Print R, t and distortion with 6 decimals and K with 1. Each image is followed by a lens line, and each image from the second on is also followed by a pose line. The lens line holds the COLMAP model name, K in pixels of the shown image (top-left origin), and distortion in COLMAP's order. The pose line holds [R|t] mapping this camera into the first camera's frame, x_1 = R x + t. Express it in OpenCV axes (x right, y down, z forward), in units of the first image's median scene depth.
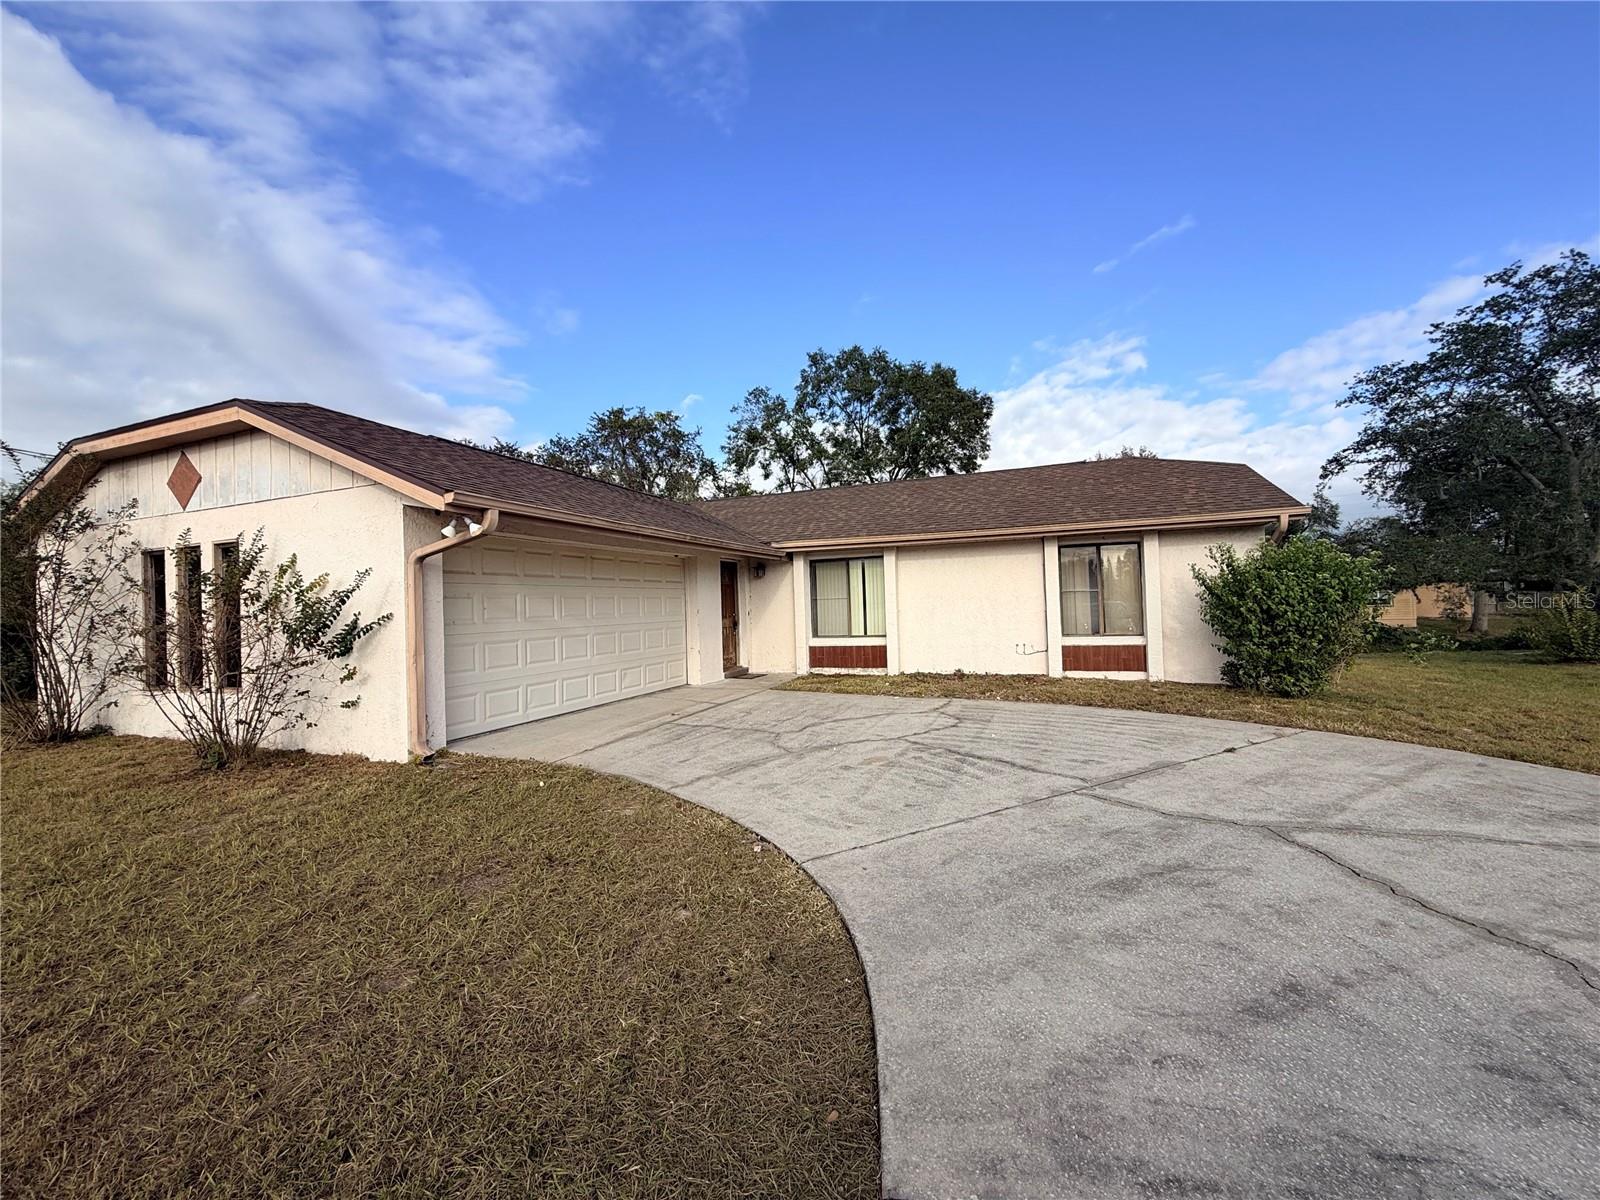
lens RADIAL K [[634.5, 0, 800.0], [0, 634.5, 600.0], [0, 0, 1]] dist [0.000336, 0.000042]
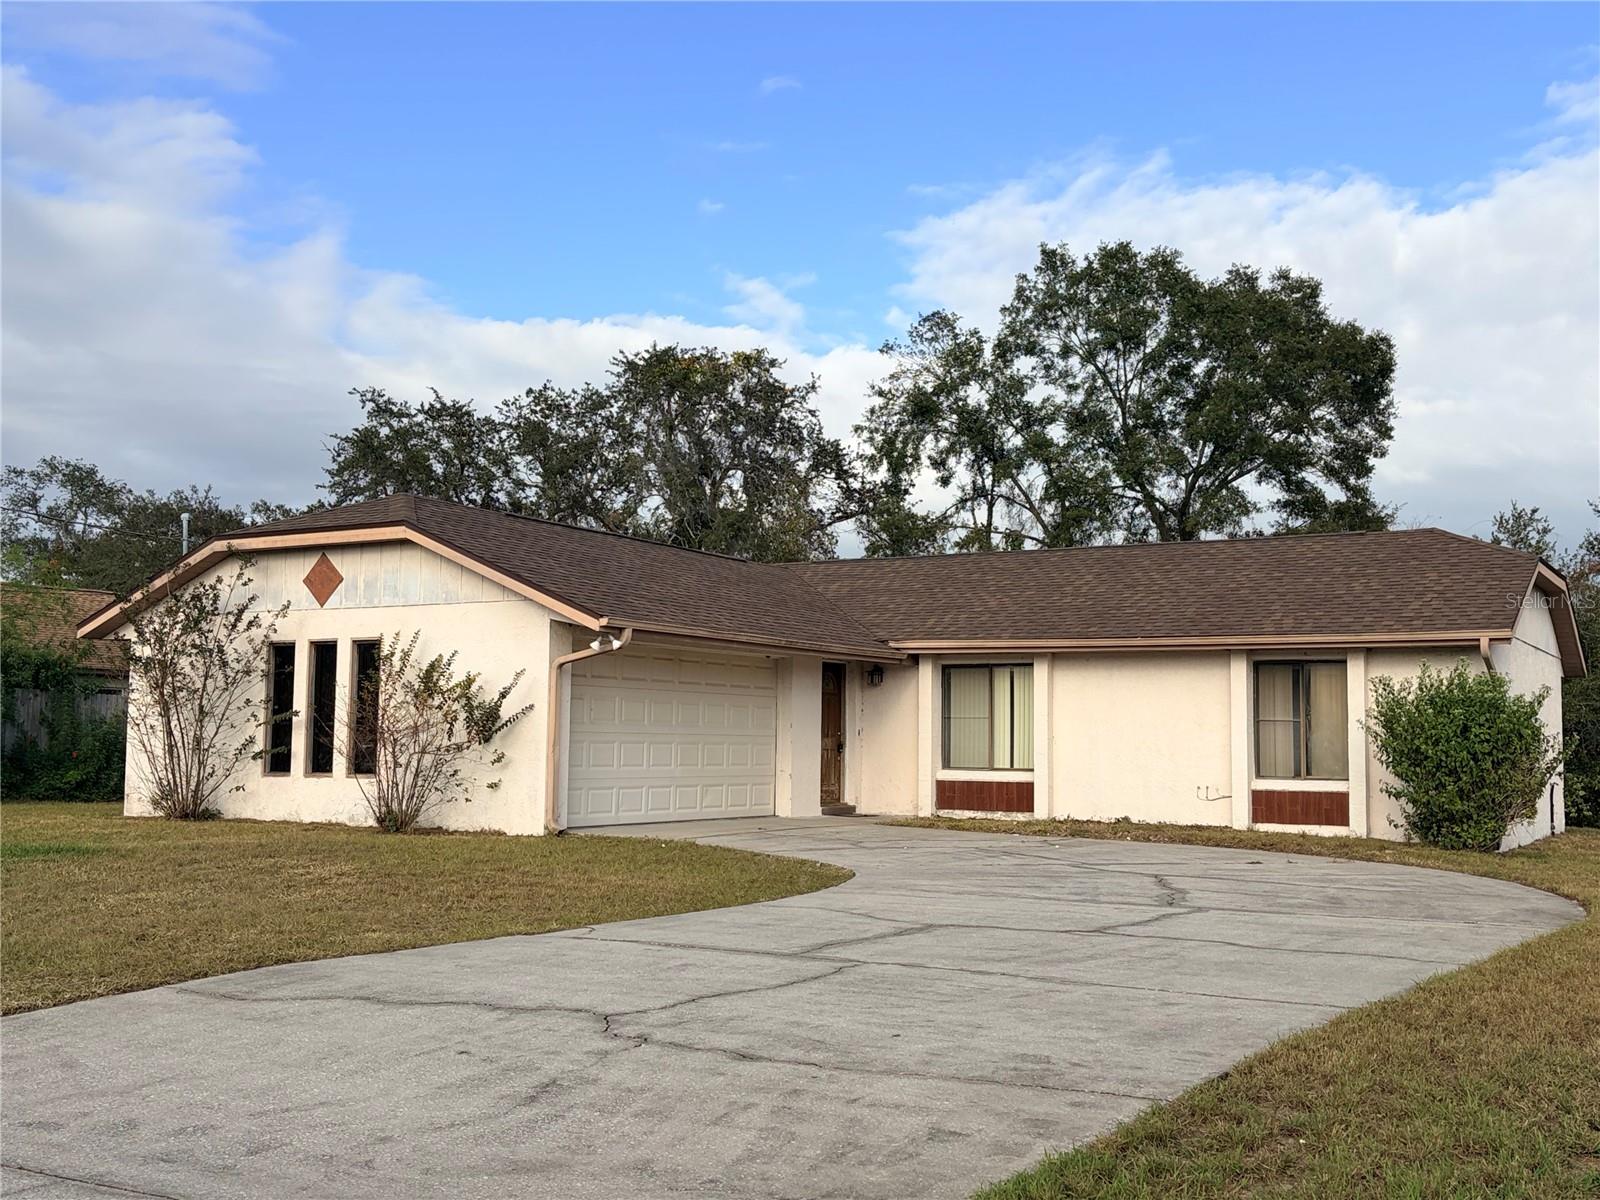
lens RADIAL K [[1615.1, 0, 800.0], [0, 1615.1, 600.0], [0, 0, 1]] dist [0.084301, -0.009112]
pose [[0.986117, 0.029380, -0.163432, 0.175012], [-0.041989, 0.996356, -0.074242, 0.010760], [0.160655, 0.080074, 0.983757, -0.995492]]
